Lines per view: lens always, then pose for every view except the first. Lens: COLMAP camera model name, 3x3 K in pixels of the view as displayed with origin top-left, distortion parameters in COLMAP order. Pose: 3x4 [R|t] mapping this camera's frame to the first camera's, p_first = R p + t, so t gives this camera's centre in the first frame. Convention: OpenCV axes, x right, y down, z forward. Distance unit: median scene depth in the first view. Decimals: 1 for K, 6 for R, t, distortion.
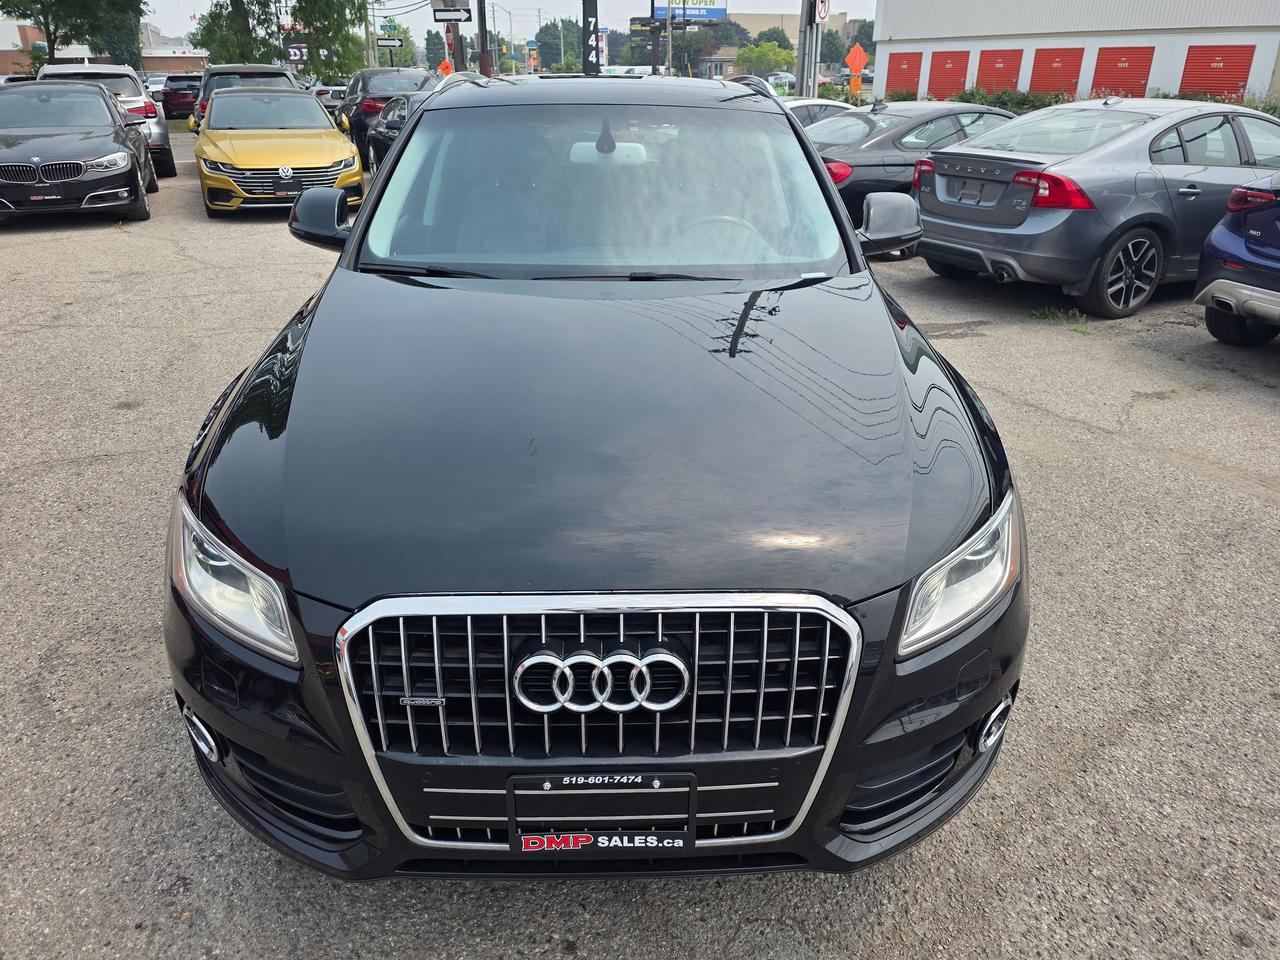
lens RADIAL K [[879.9, 0, 641.9], [0, 879.9, 471.7], [0, 0, 1]] dist [0.048084, -0.050069]
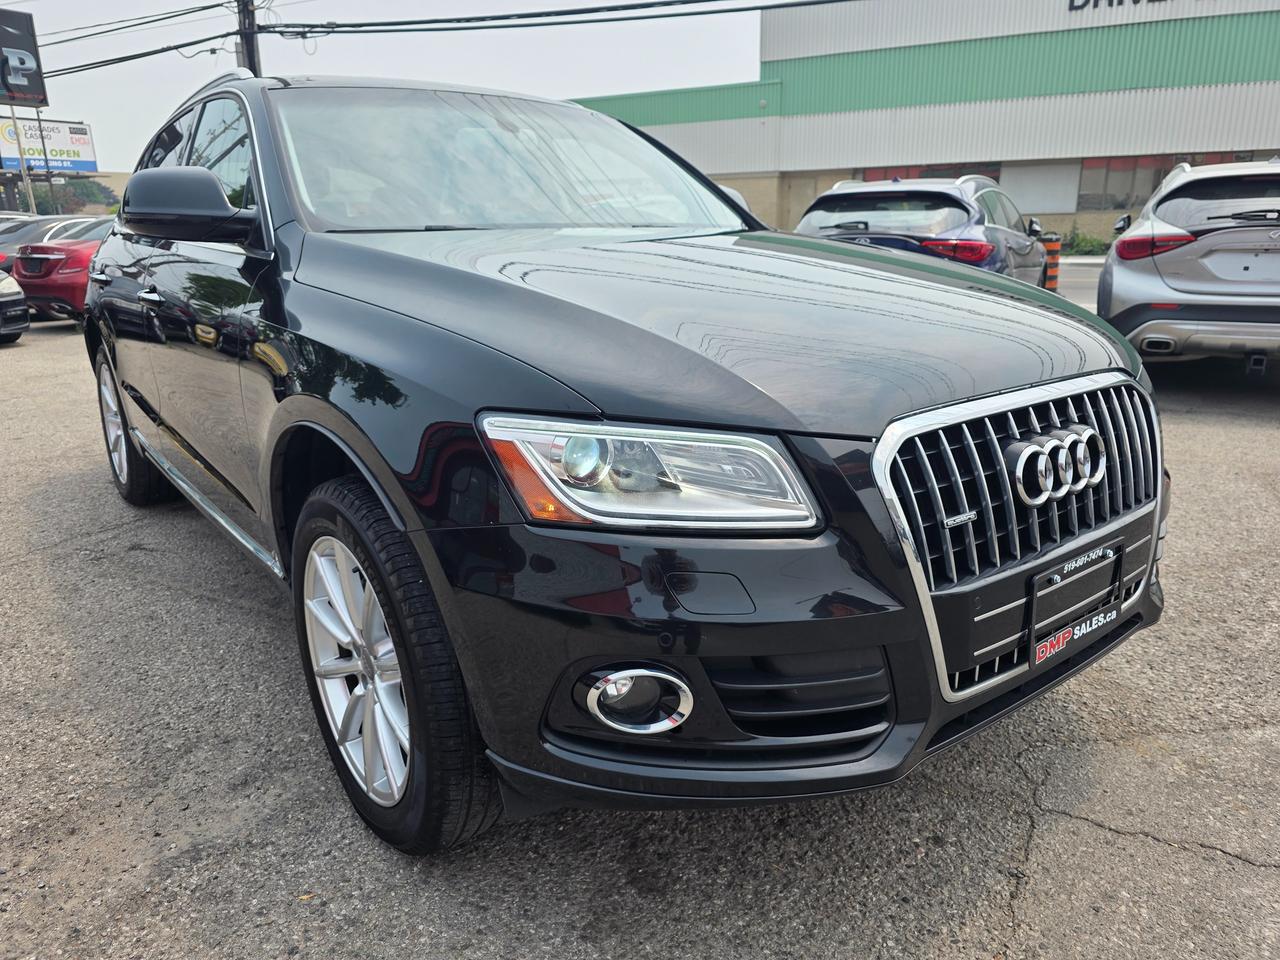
lens RADIAL K [[879.9, 0, 641.8], [0, 879.9, 473.0], [0, 0, 1]] dist [0.048084, -0.050069]
pose [[0.799193, -0.174661, 0.575139, -0.758016], [0.264908, 0.961259, -0.076187, 0.143424], [-0.539551, 0.213247, 0.814500, 0.305947]]
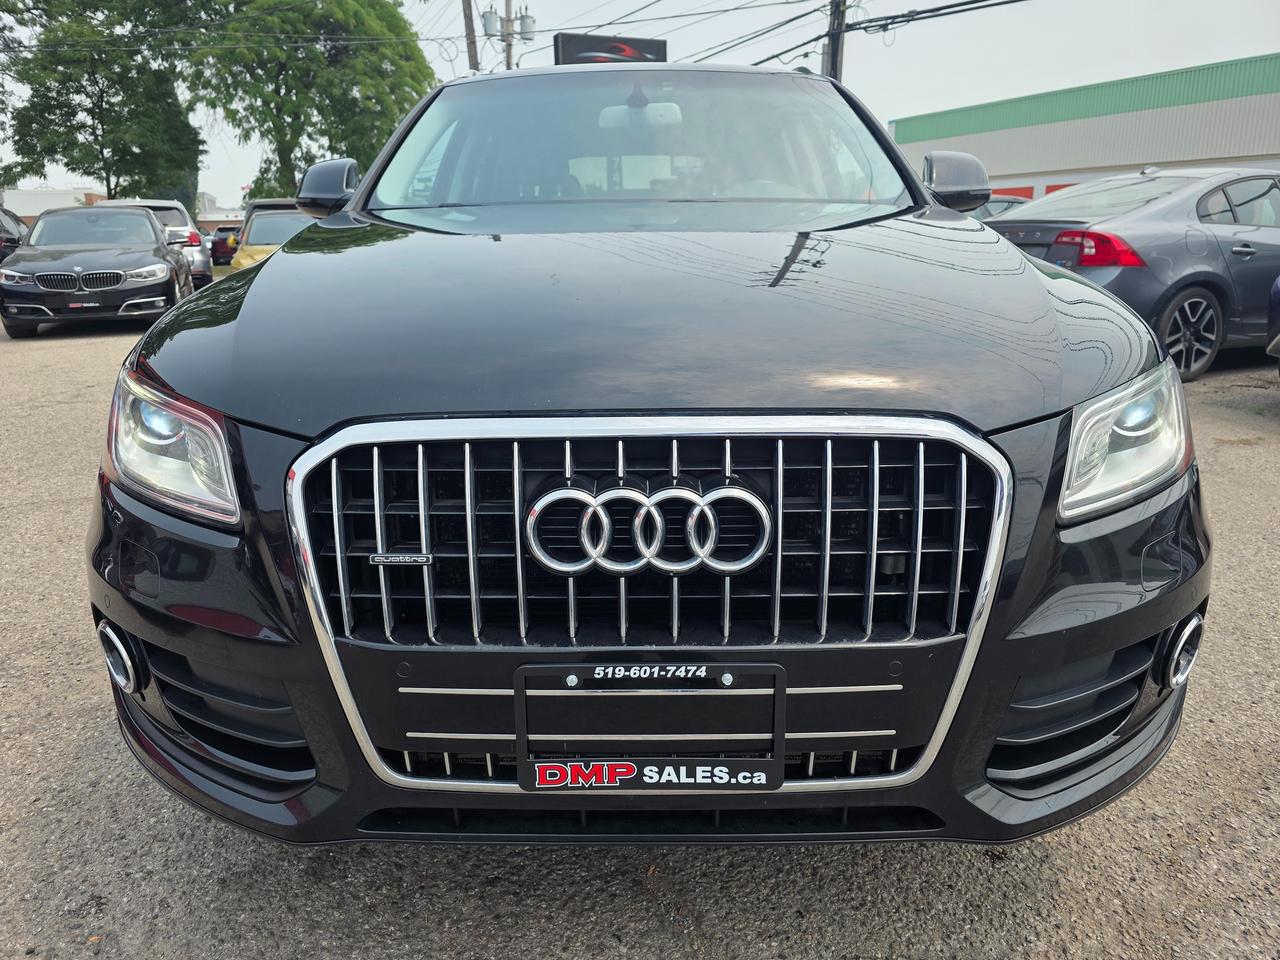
lens RADIAL K [[879.9, 0, 627.2], [0, 879.9, 480.4], [0, 0, 1]] dist [0.048084, -0.050069]
pose [[0.999100, -0.009138, -0.041418, -0.024030], [0.002643, 0.988031, -0.154231, 0.225676], [0.042332, 0.153983, 0.987166, 0.209869]]
